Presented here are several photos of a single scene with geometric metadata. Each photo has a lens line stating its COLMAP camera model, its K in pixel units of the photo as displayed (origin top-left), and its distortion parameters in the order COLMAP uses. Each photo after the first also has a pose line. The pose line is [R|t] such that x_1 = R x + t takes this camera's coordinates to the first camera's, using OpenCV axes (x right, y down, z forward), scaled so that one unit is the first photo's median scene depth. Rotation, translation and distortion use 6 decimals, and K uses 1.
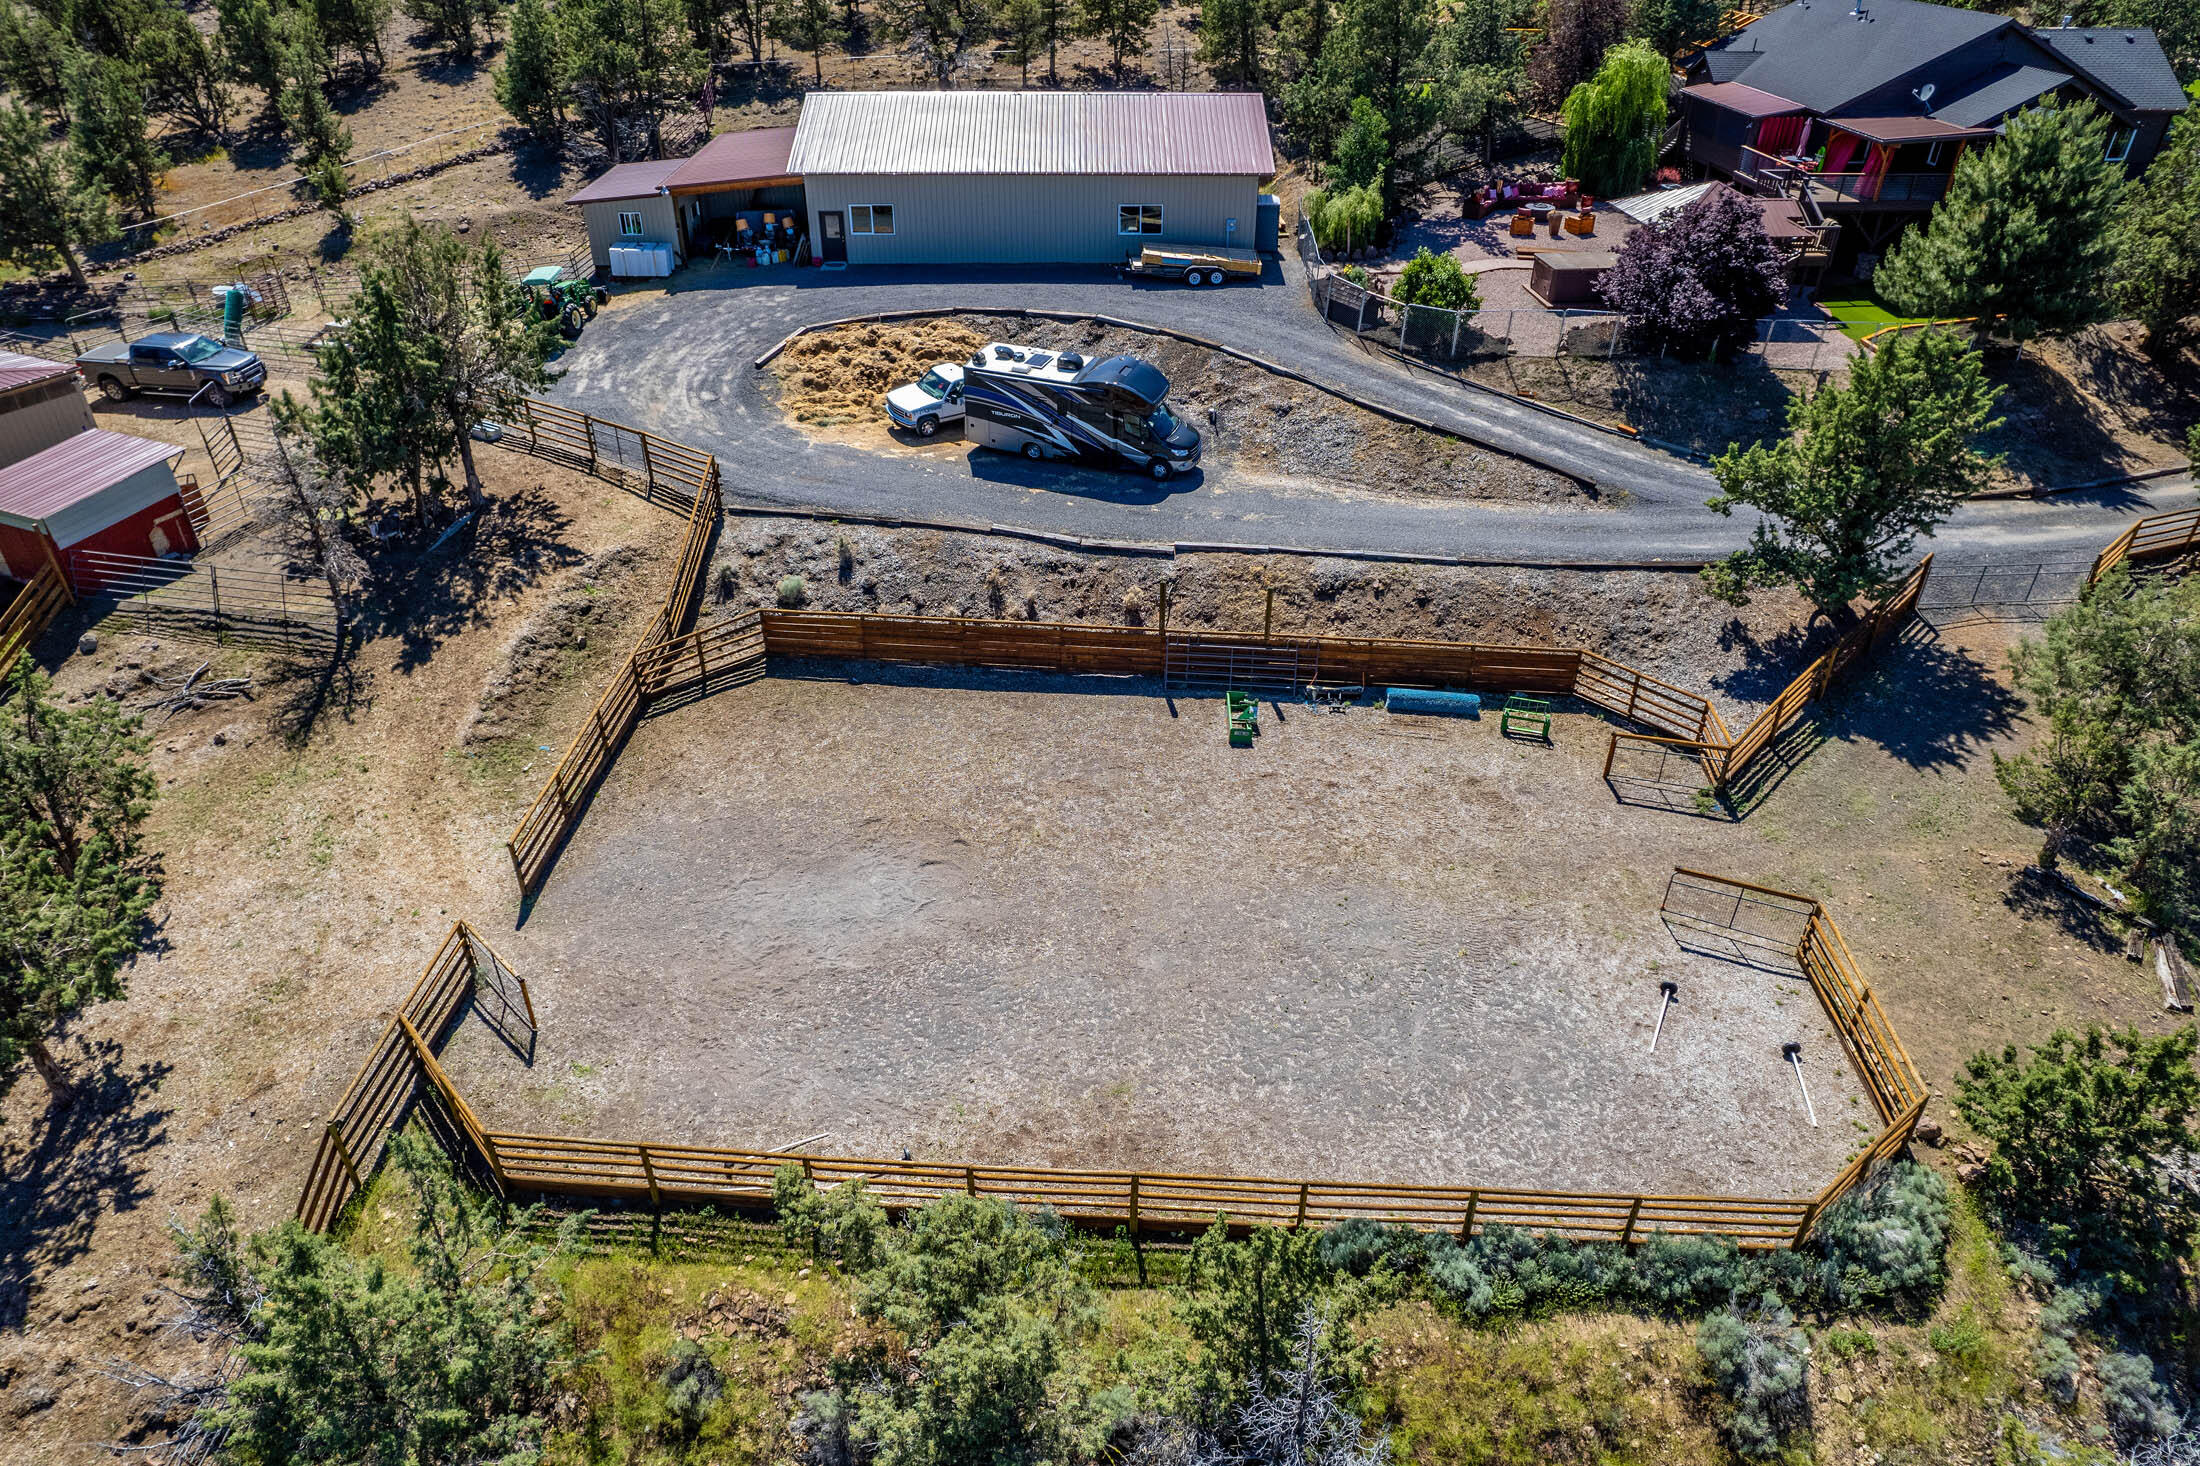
lens RADIAL K [[1424.9, 0, 1100.0], [0, 1424.9, 733.0], [0, 0, 1]] dist [-0.078370, 0.068512]
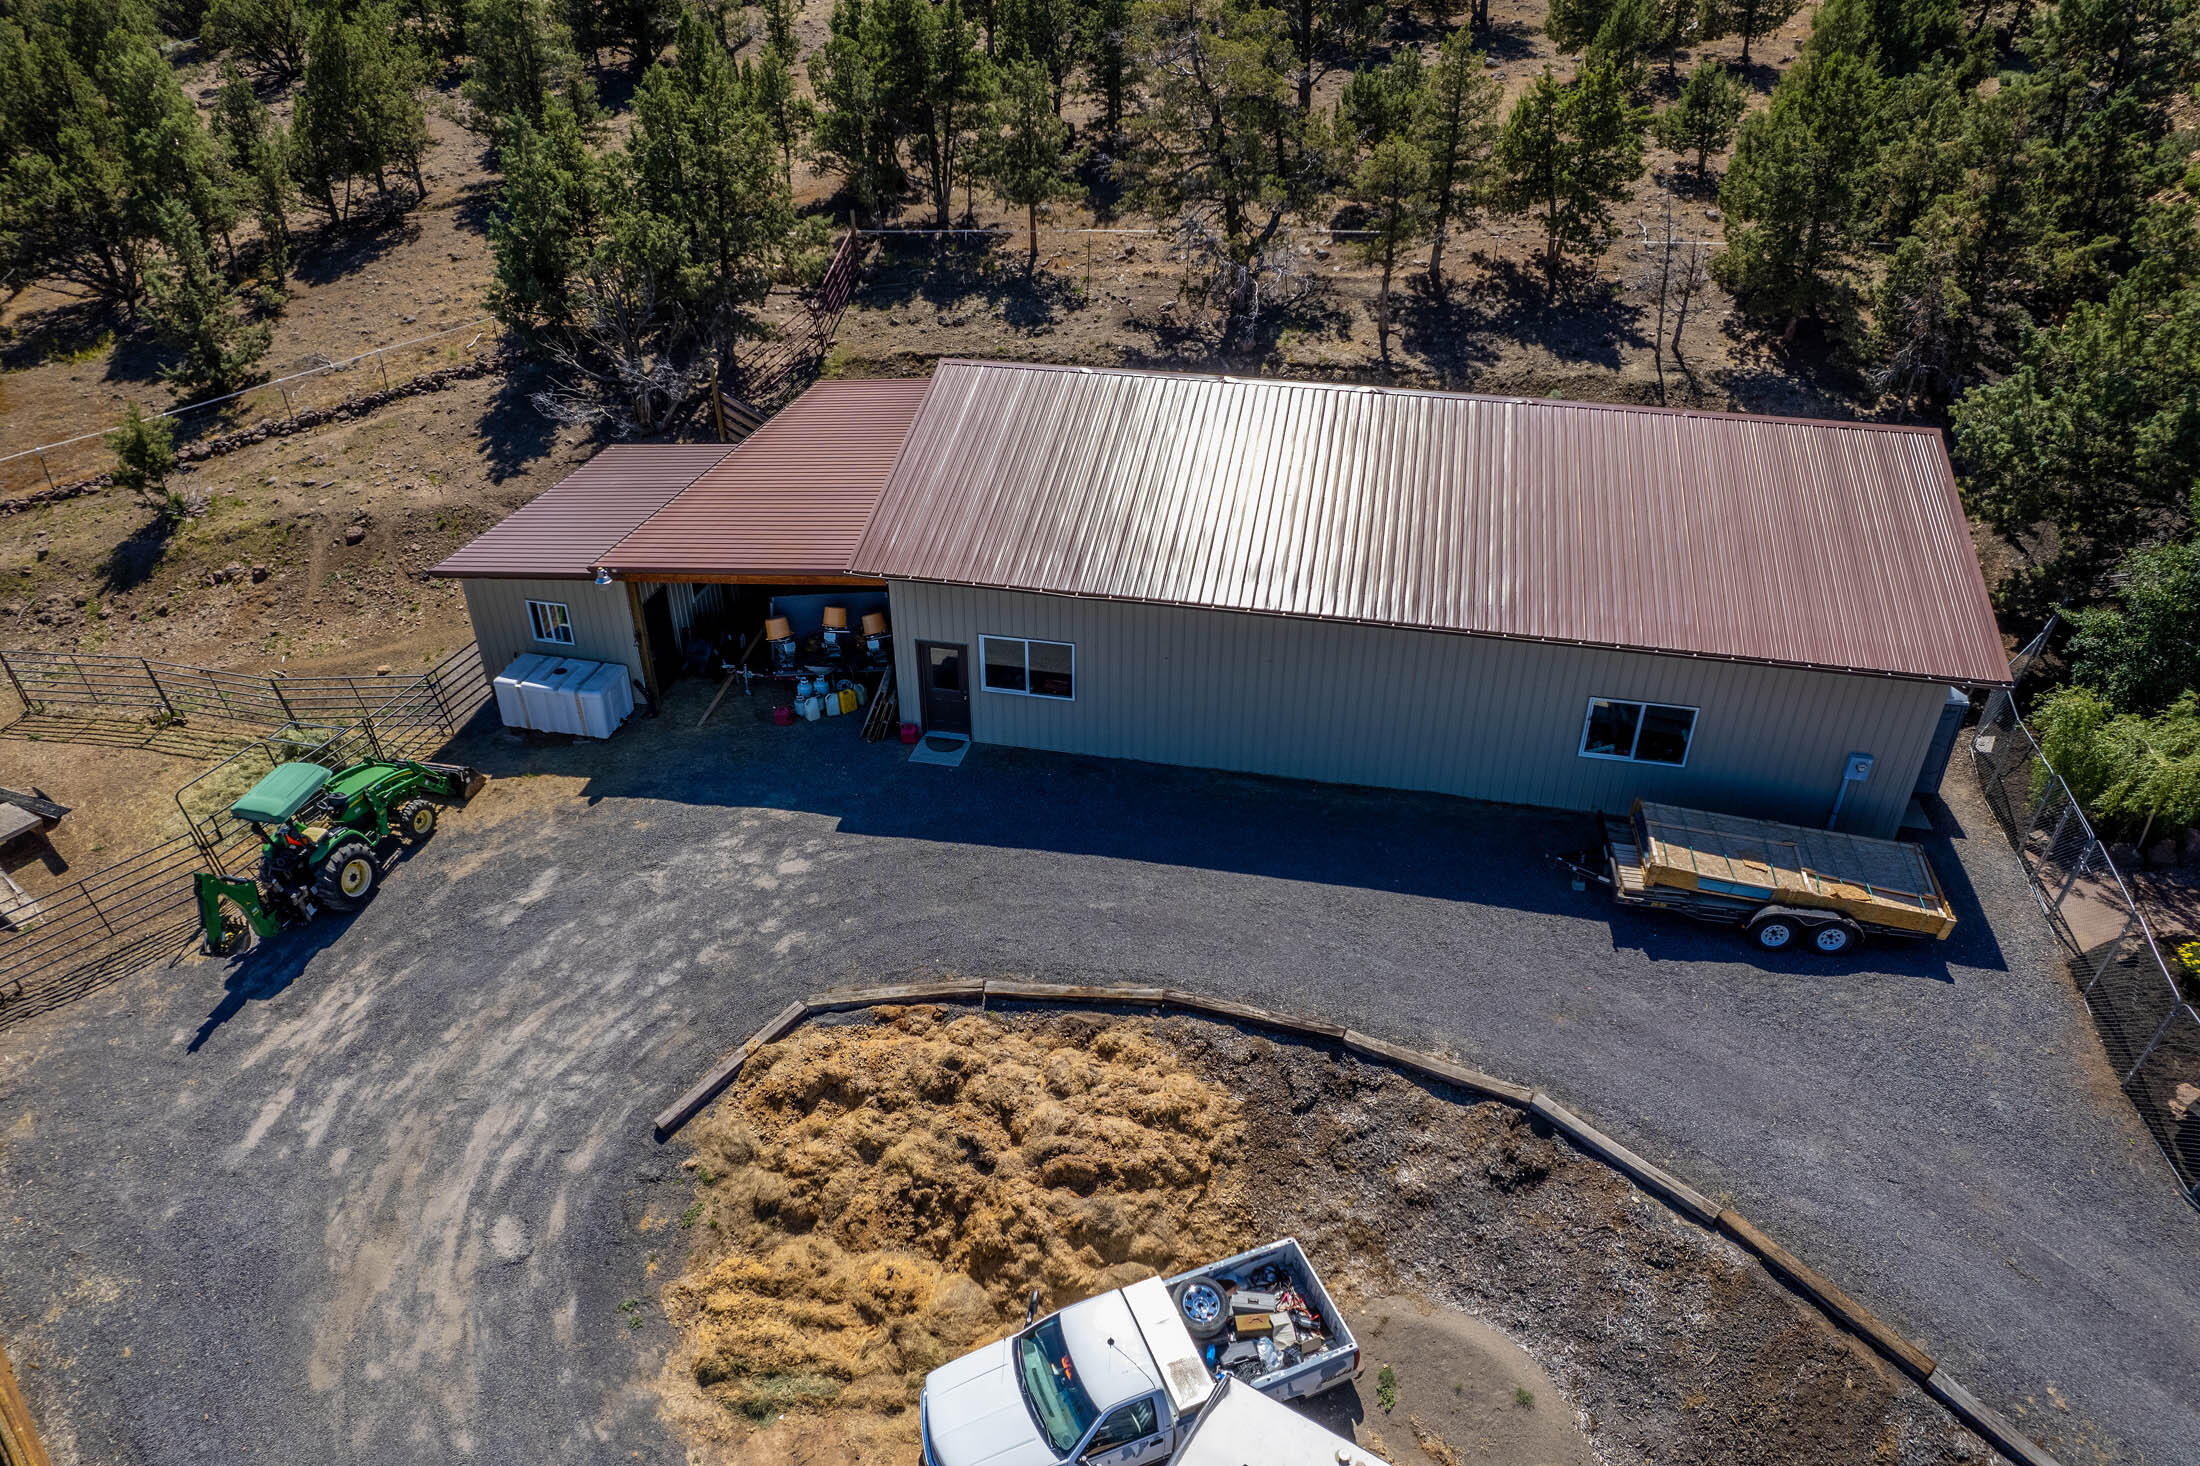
lens RADIAL K [[1408.3, 0, 1092.7], [0, 1408.3, 736.2], [0, 0, 1]] dist [-0.055361, 0.039170]
pose [[0.975162, 0.112684, -0.190689, -0.062329], [-0.116989, 0.993067, -0.011434, -0.412831], [0.188078, 0.033459, 0.981584, 0.676608]]
